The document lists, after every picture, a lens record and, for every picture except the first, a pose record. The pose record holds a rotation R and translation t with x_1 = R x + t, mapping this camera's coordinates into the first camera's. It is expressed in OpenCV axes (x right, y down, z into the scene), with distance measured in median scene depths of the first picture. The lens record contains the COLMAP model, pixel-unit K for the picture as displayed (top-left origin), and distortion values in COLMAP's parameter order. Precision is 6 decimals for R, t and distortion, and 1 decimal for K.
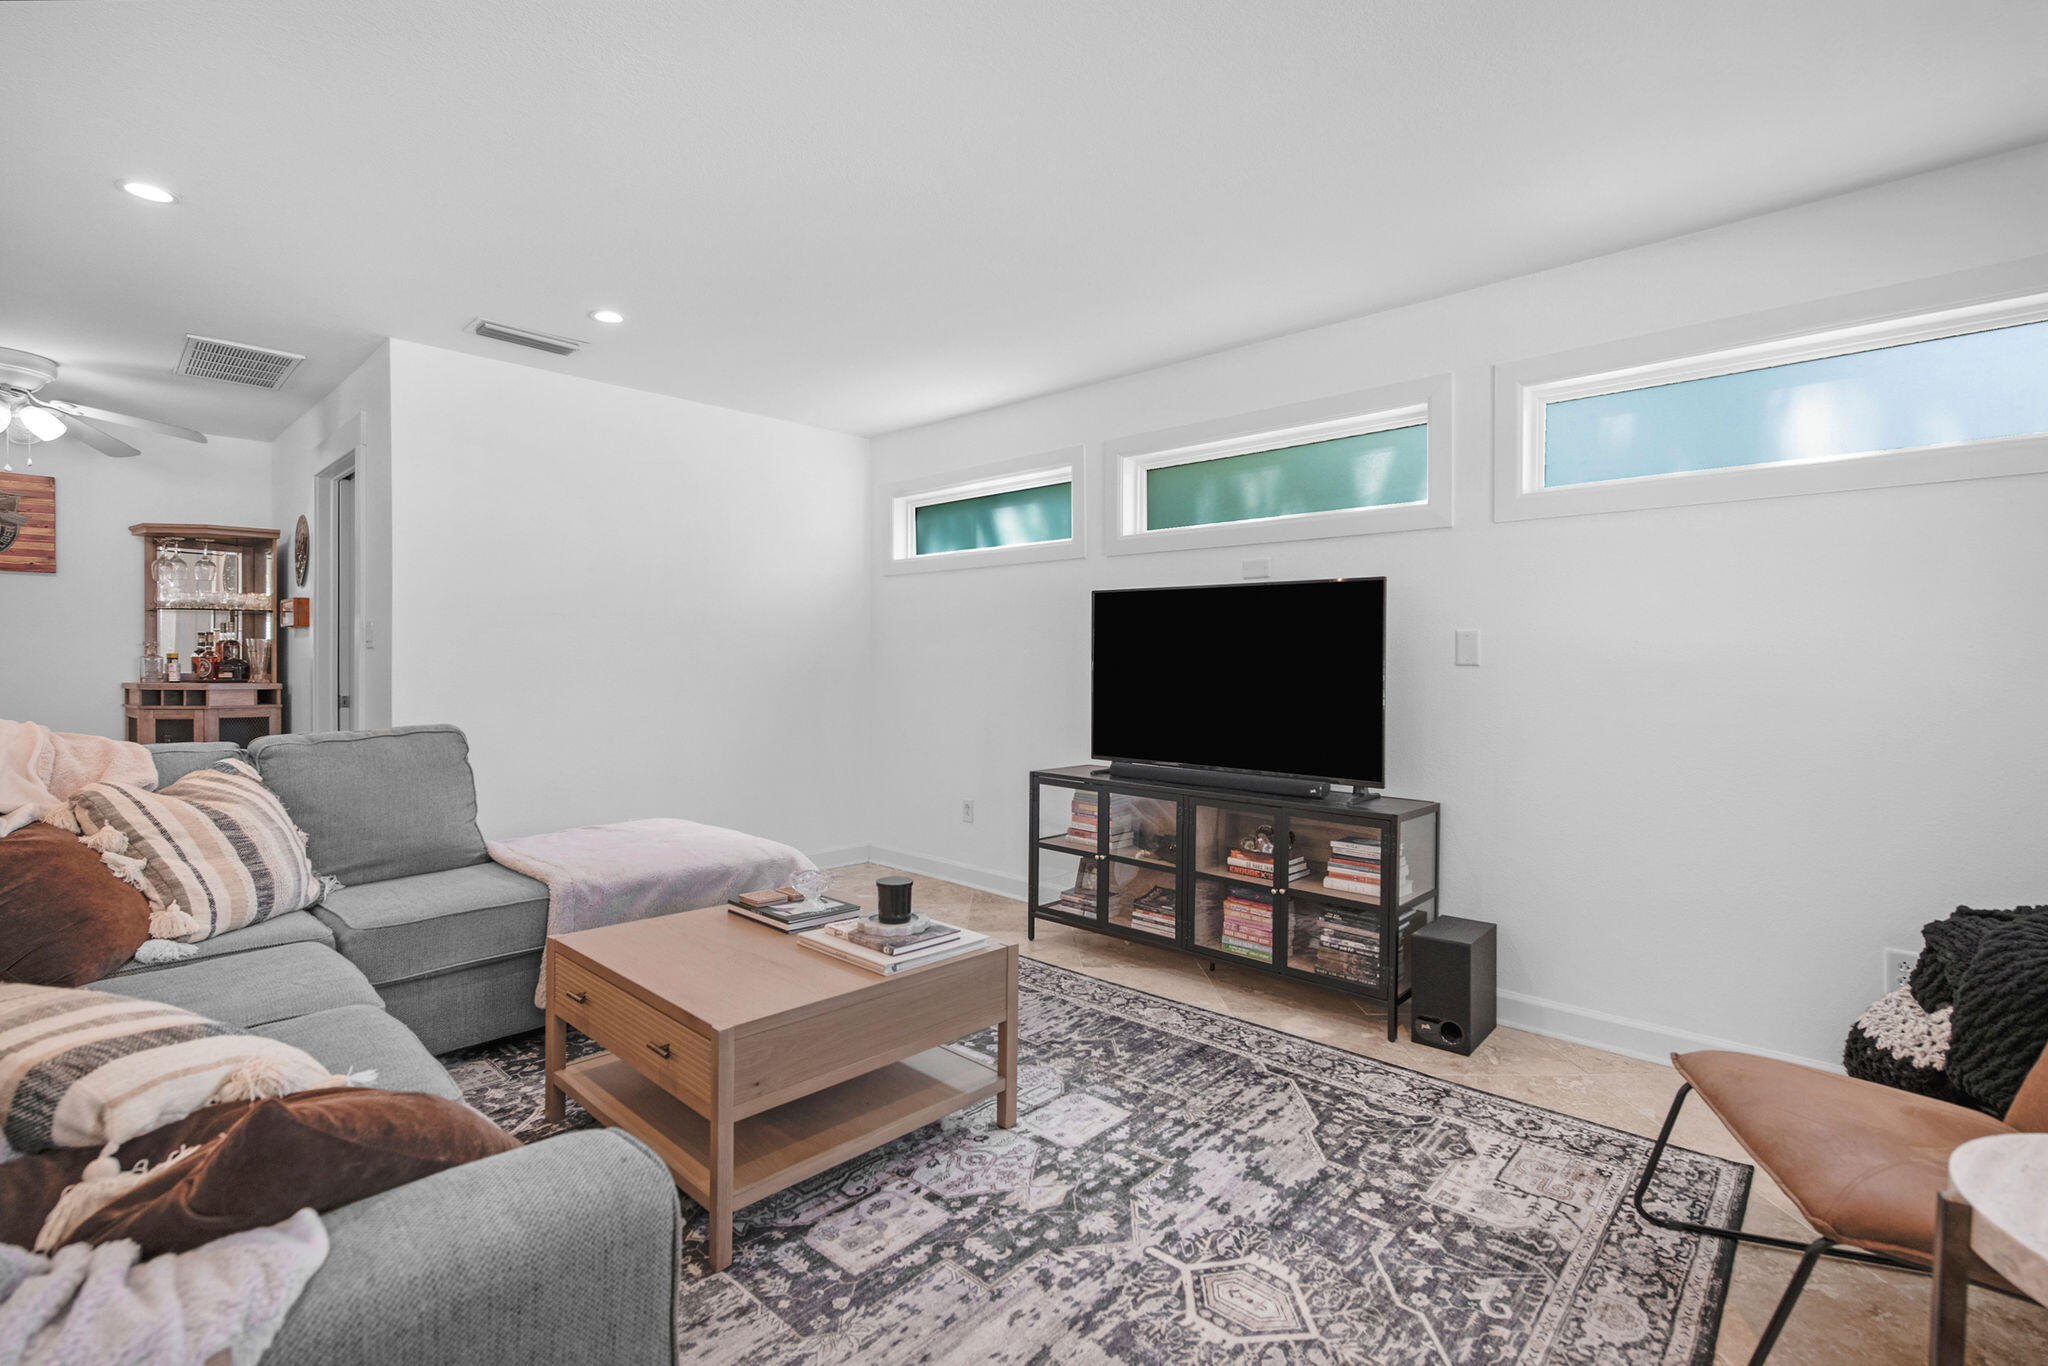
lens RADIAL K [[940.9, 0, 1029.7], [0, 940.9, 659.2], [0, 0, 1]] dist [-0.000468, -0.000100]
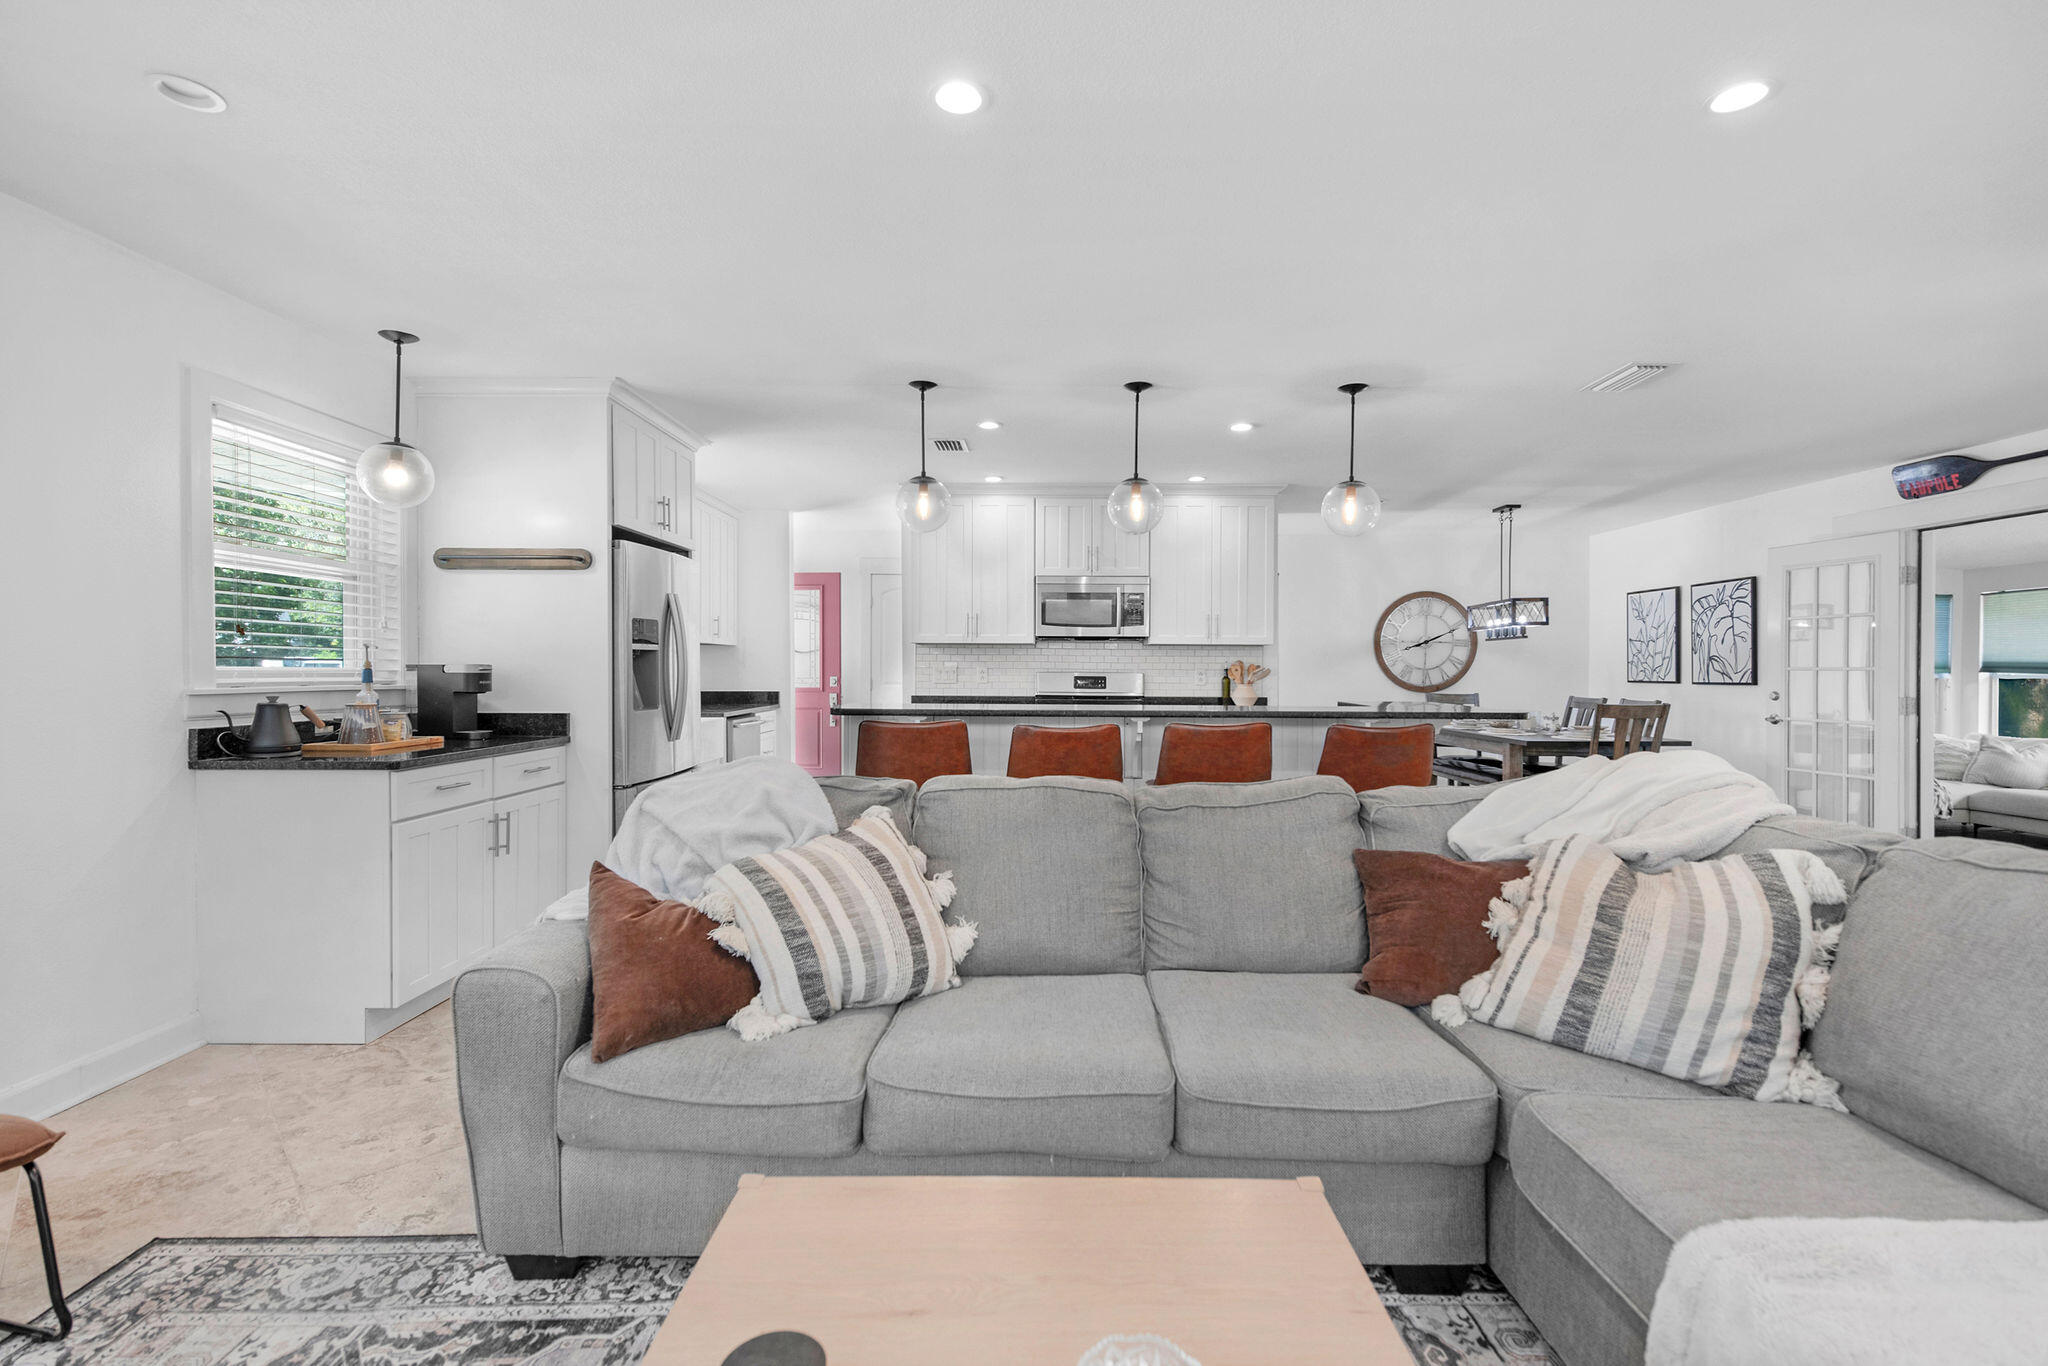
lens RADIAL K [[924.8, 0, 1024.6], [0, 924.8, 675.1], [0, 0, 1]] dist [0.002895, -0.000046]
pose [[-0.733164, -0.005055, -0.680033, 0.020073], [-0.007359, 0.999973, 0.000501, -0.020404], [0.680012, 0.005372, -0.733181, 1.264488]]
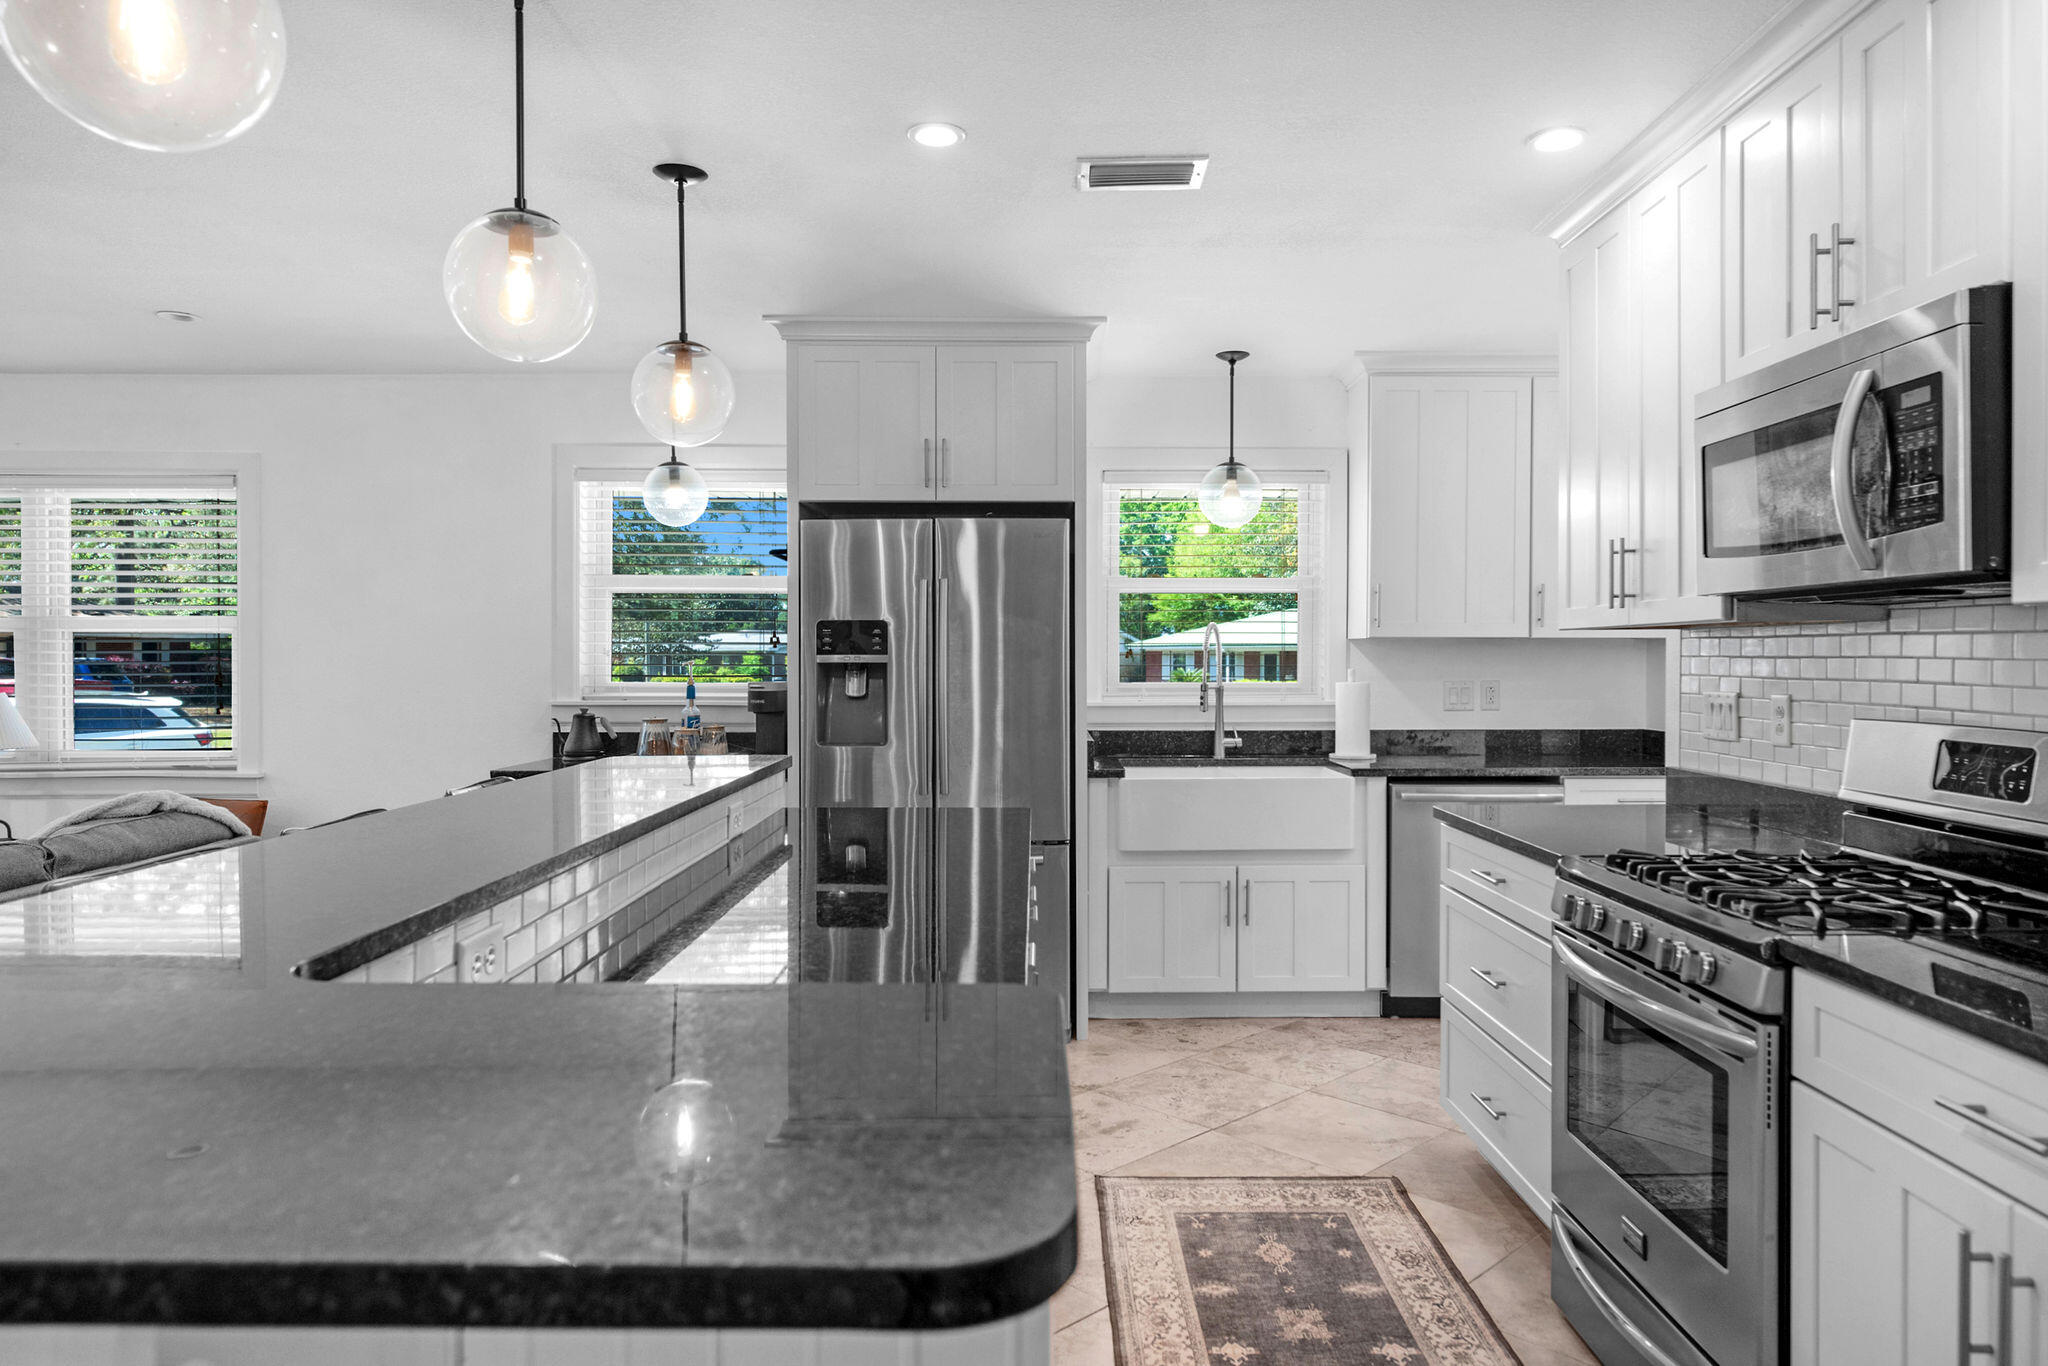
lens RADIAL K [[1297.5, 0, 1067.2], [0, 1297.5, 690.3], [0, 0, 1]] dist [-0.000243, -0.000158]
pose [[-0.698222, -0.024056, 0.715477, -2.180377], [-0.006970, 0.999616, 0.026808, -0.075341], [-0.715848, 0.013731, -0.698122, 0.513560]]
